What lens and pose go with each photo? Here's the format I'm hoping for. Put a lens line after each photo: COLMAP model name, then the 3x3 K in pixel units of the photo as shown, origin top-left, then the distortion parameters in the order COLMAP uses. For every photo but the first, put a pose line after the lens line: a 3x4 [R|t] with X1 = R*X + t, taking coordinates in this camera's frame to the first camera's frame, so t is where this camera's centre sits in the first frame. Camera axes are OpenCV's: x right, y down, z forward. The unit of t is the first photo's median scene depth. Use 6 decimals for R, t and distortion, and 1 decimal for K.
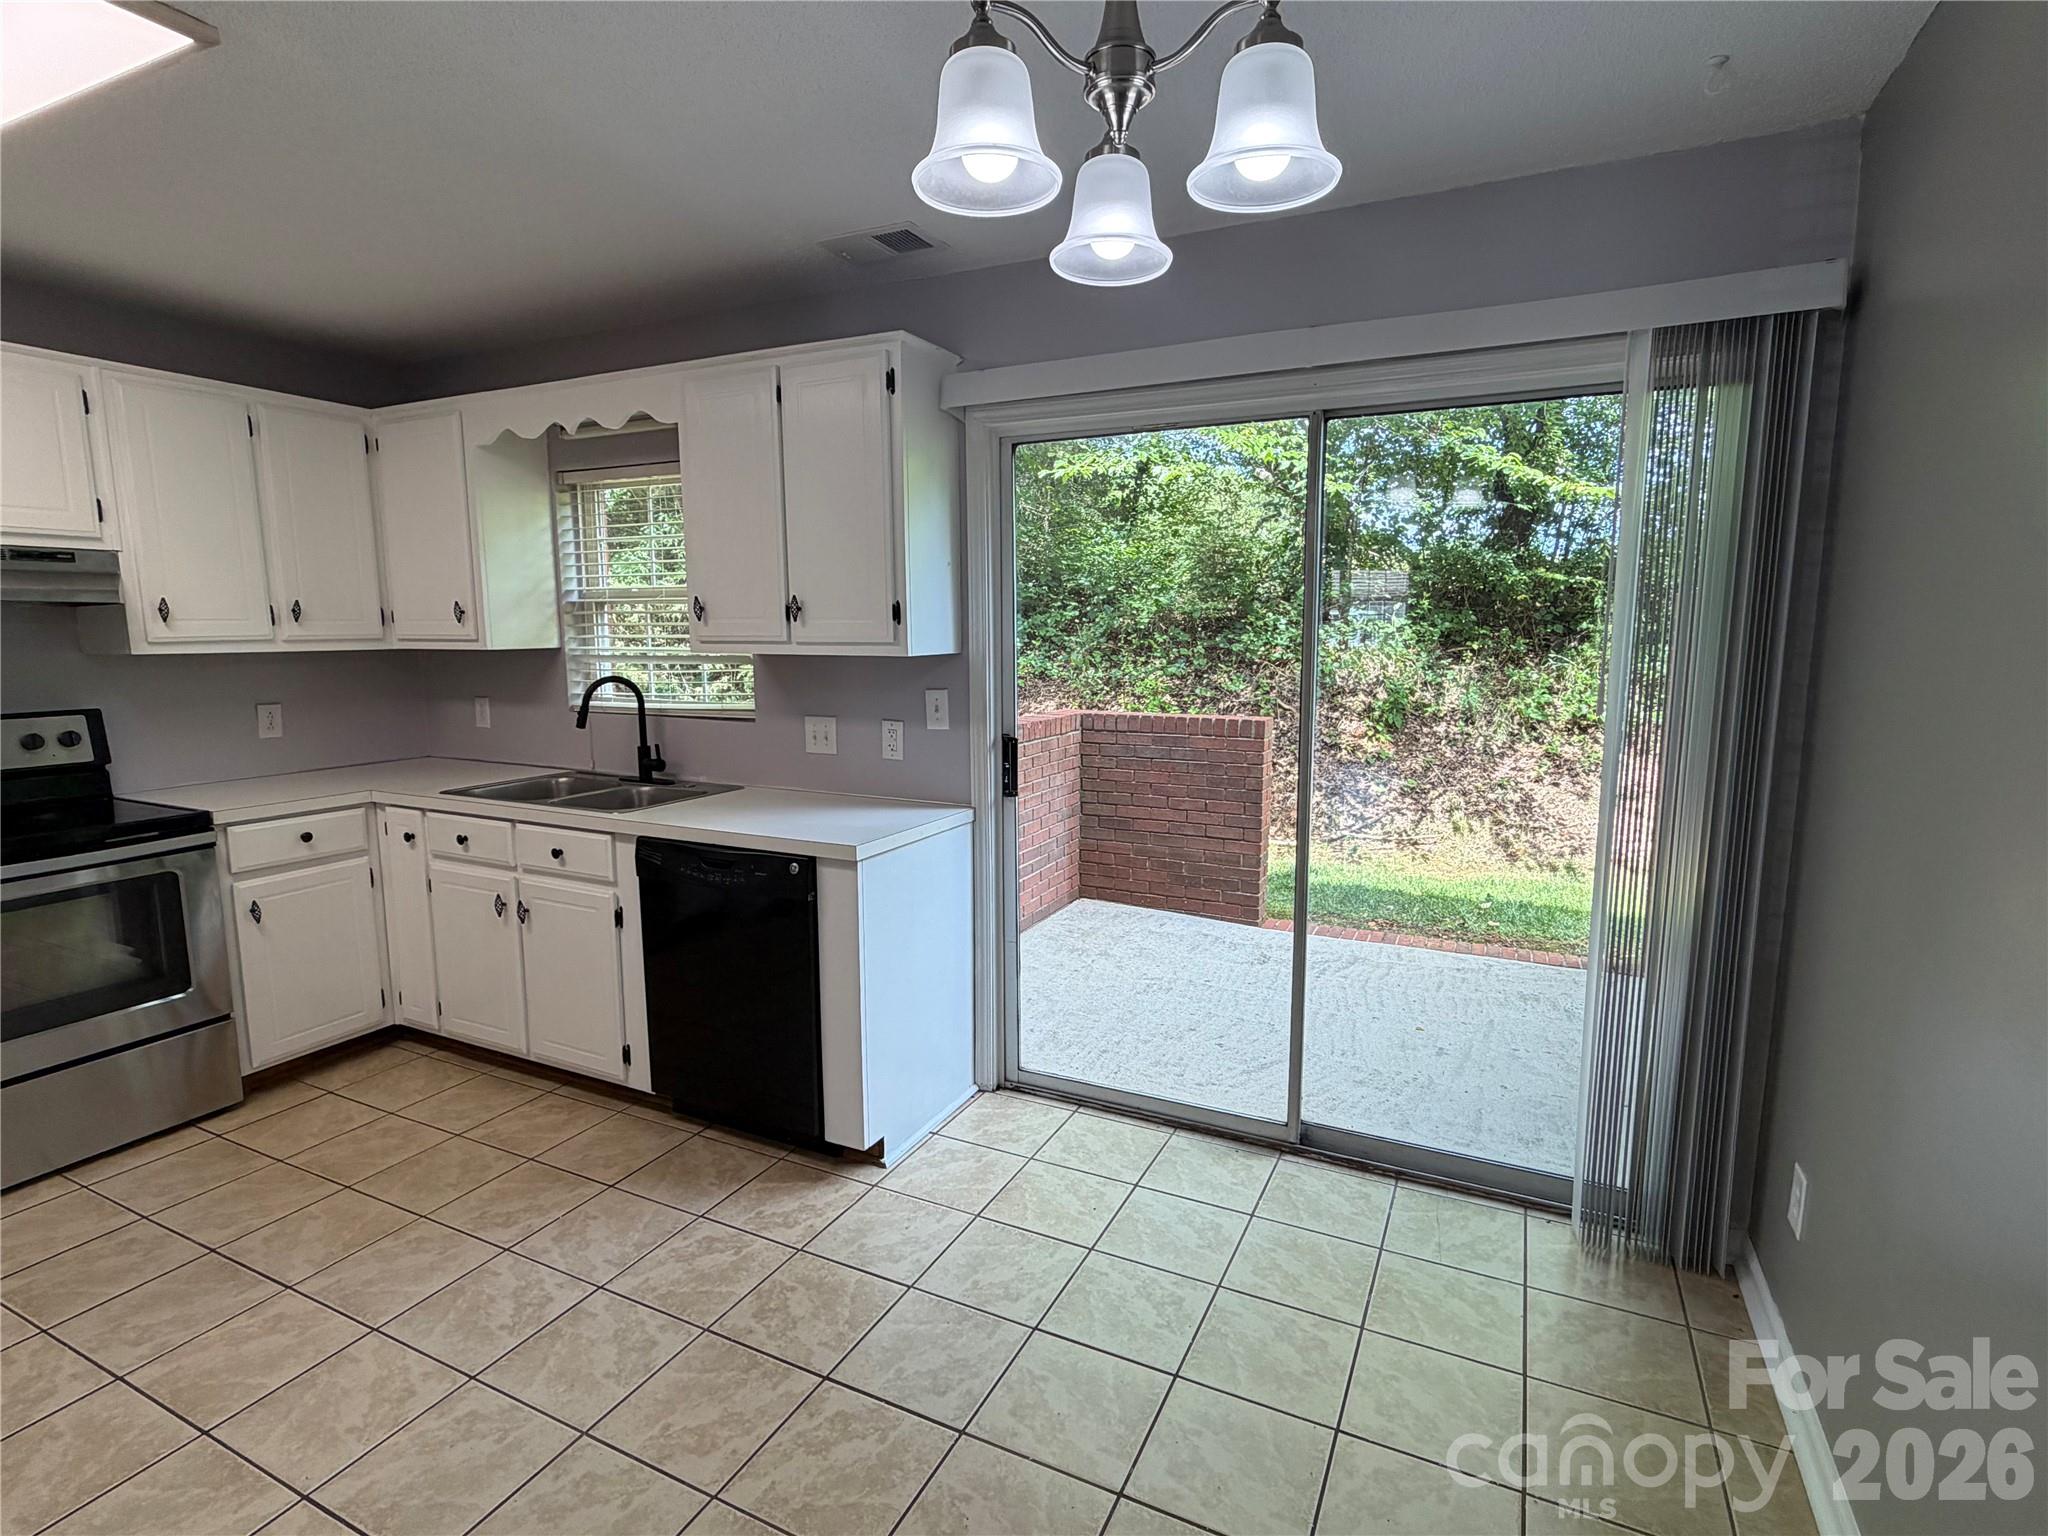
lens RADIAL K [[1021.3, 0, 1024.0], [0, 1021.3, 769.5], [0, 0, 1]] dist [0.001977, -0.001114]
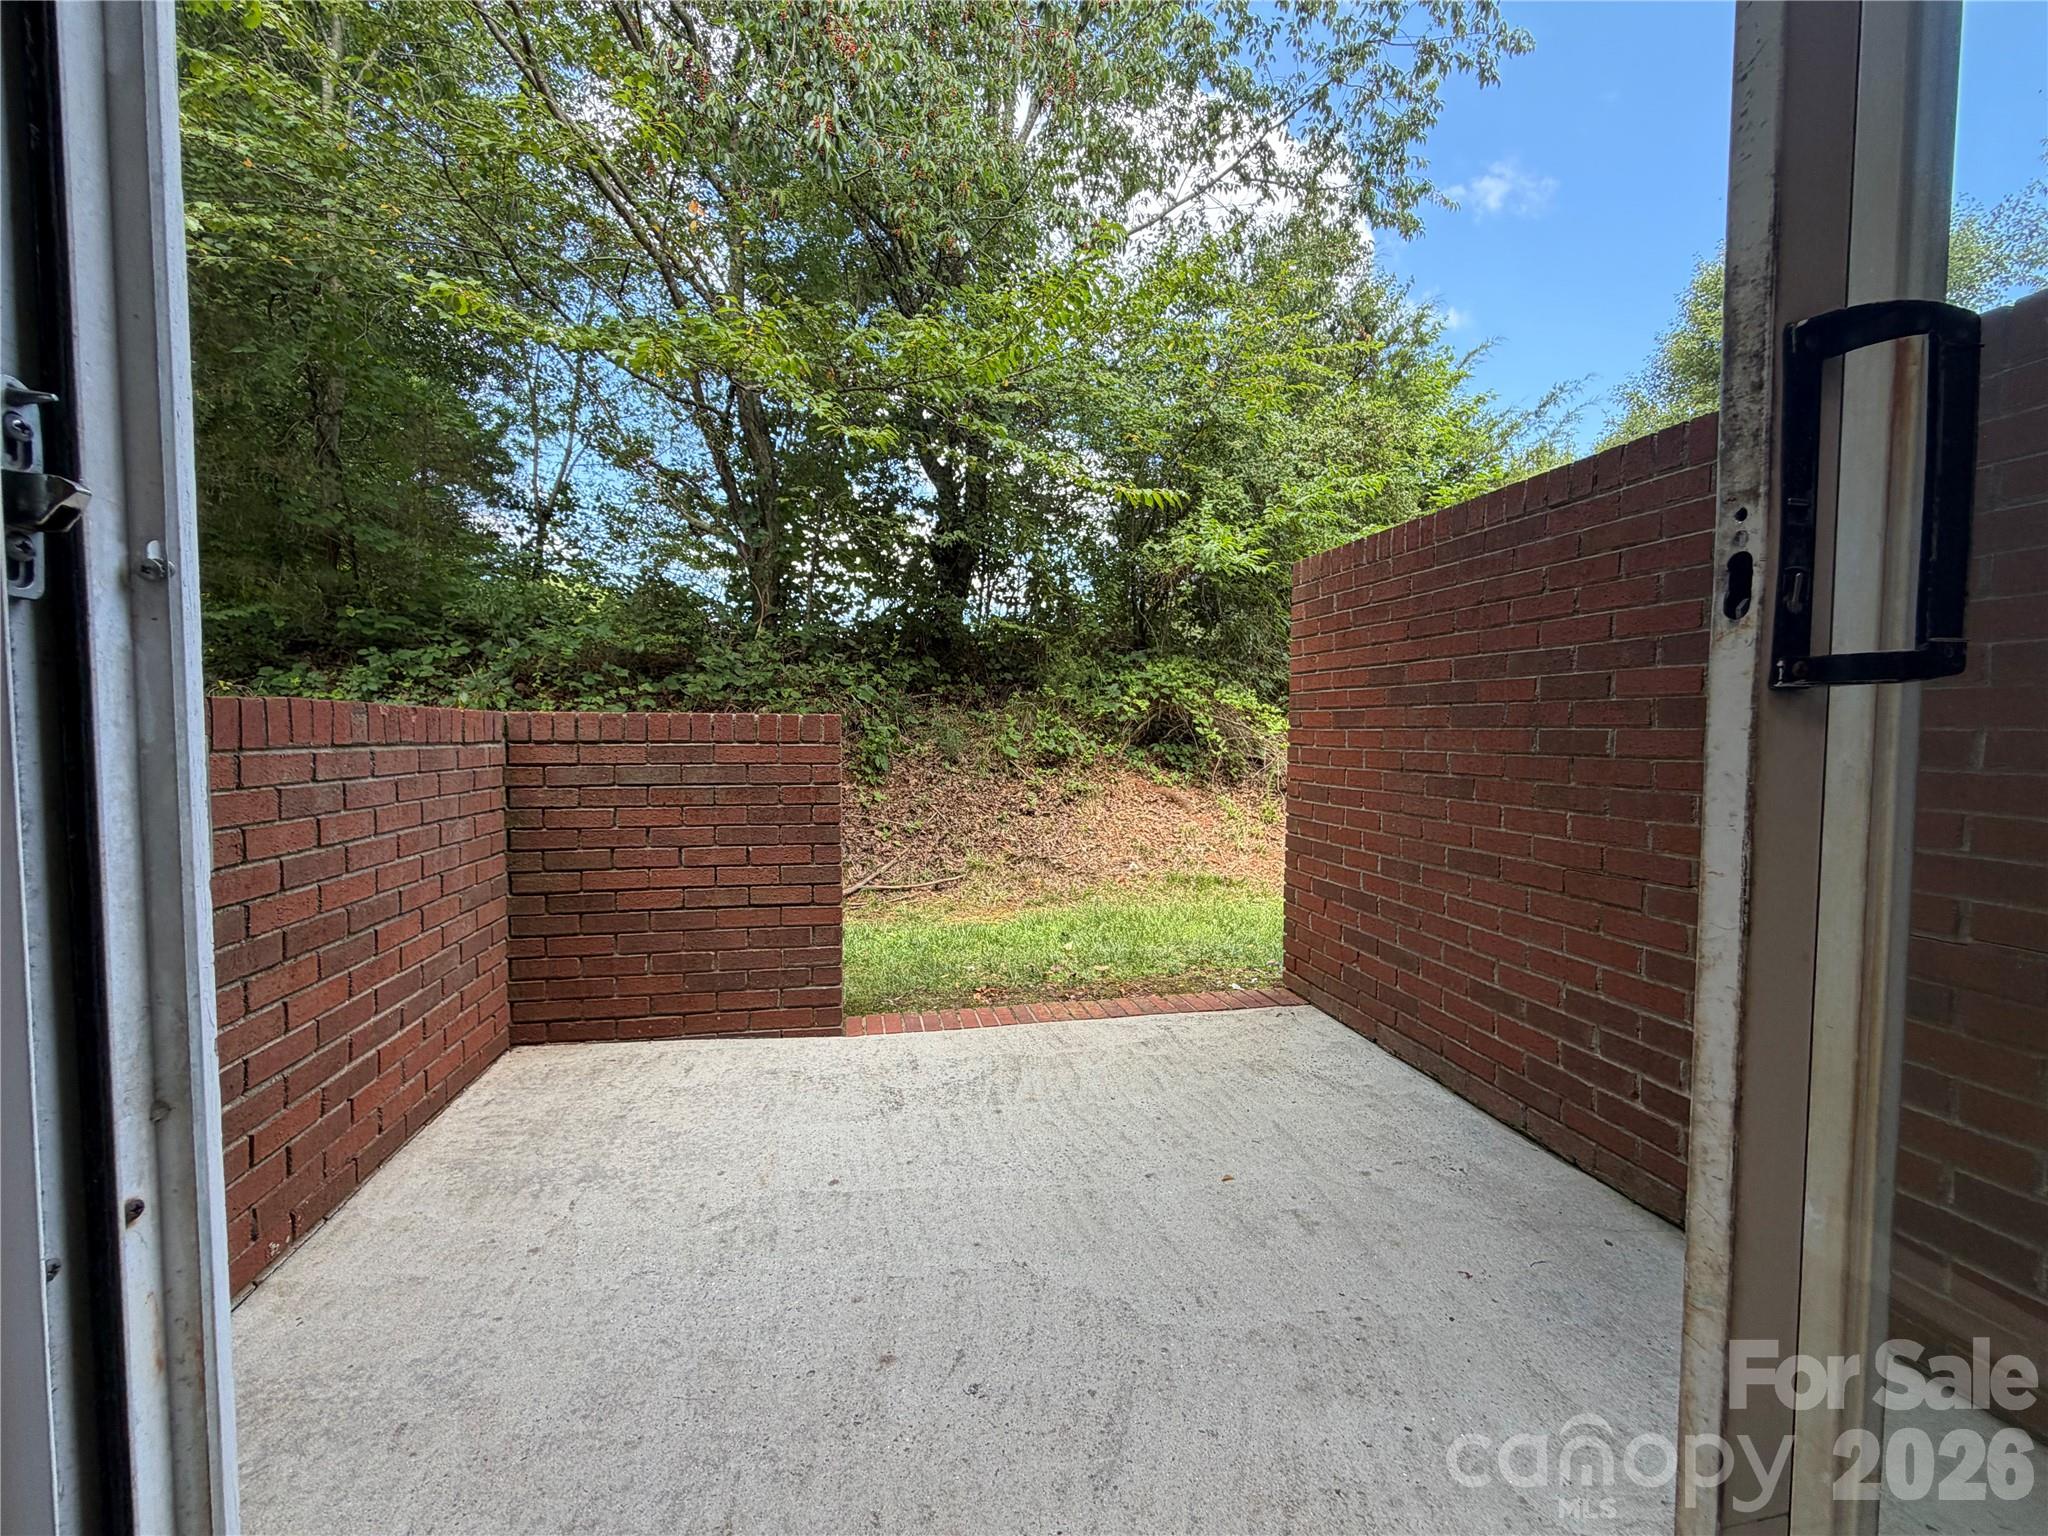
lens RADIAL K [[818.8, 0, 1019.2], [0, 818.8, 766.0], [0, 0, 1]] dist [-0.000241, 0.000863]
pose [[0.793463, -0.021100, 0.608253, 0.011008], [0.081360, 0.994106, -0.071649, 0.052000], [-0.603156, 0.106339, 0.790503, 0.855925]]
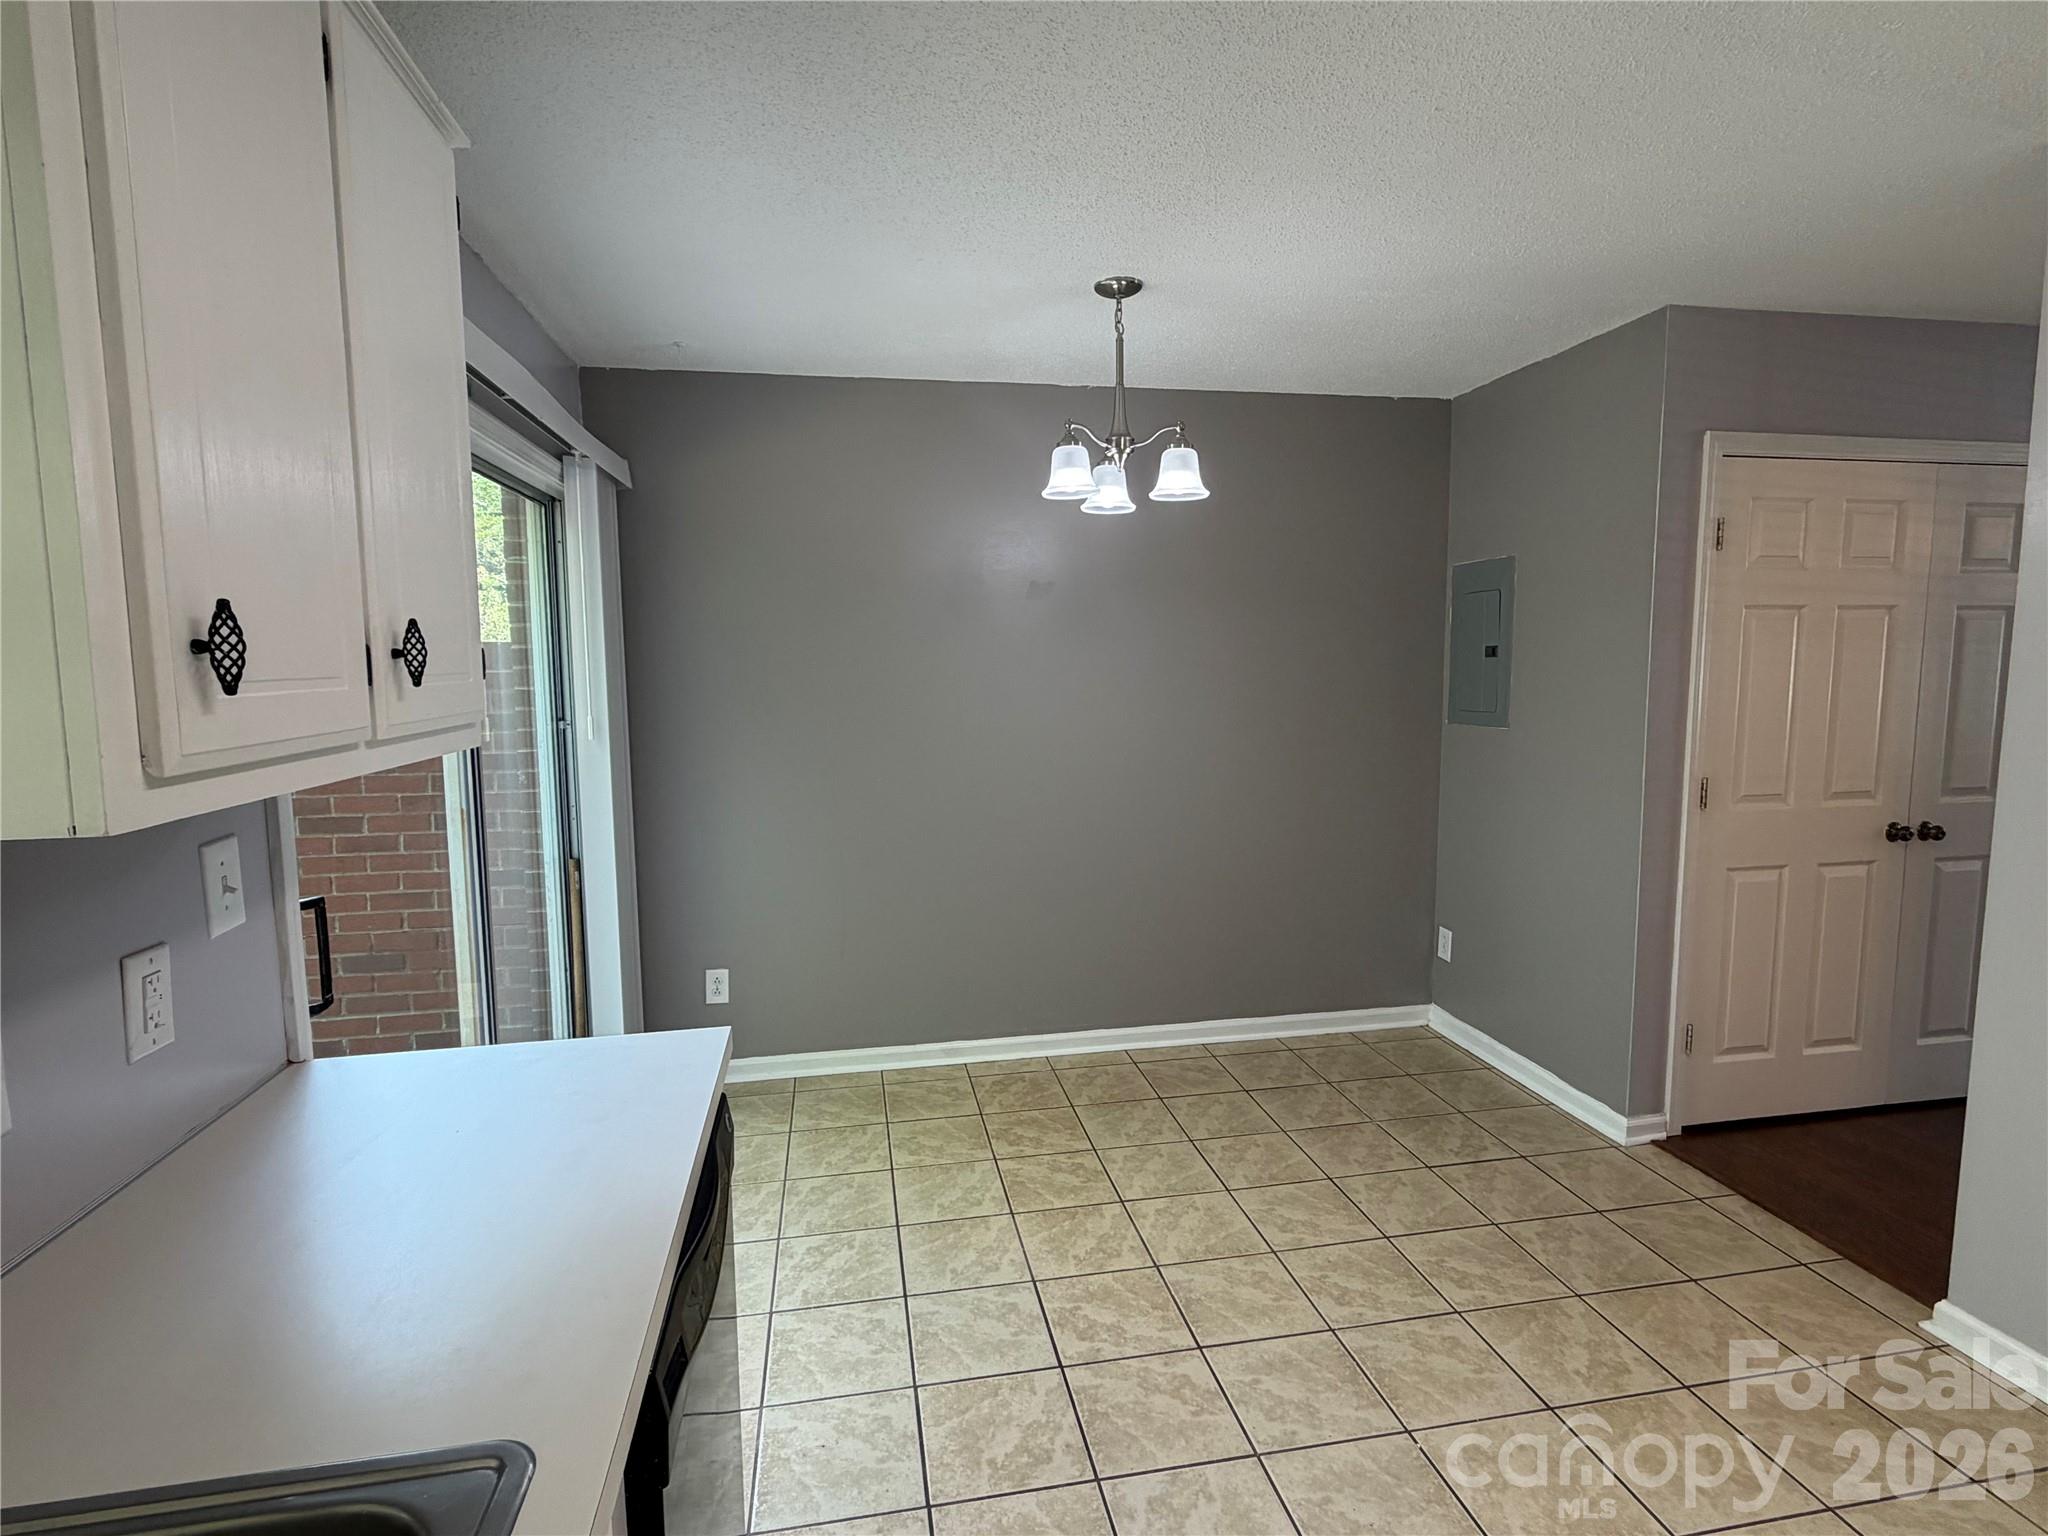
lens RADIAL K [[1021.3, 0, 1020.0], [0, 1021.3, 763.8], [0, 0, 1]] dist [0.001977, -0.001114]
pose [[-0.592081, -0.075419, 0.802342, -0.628583], [0.124901, 0.974993, 0.183817, -0.146099], [-0.796141, 0.209048, -0.567855, 0.965297]]
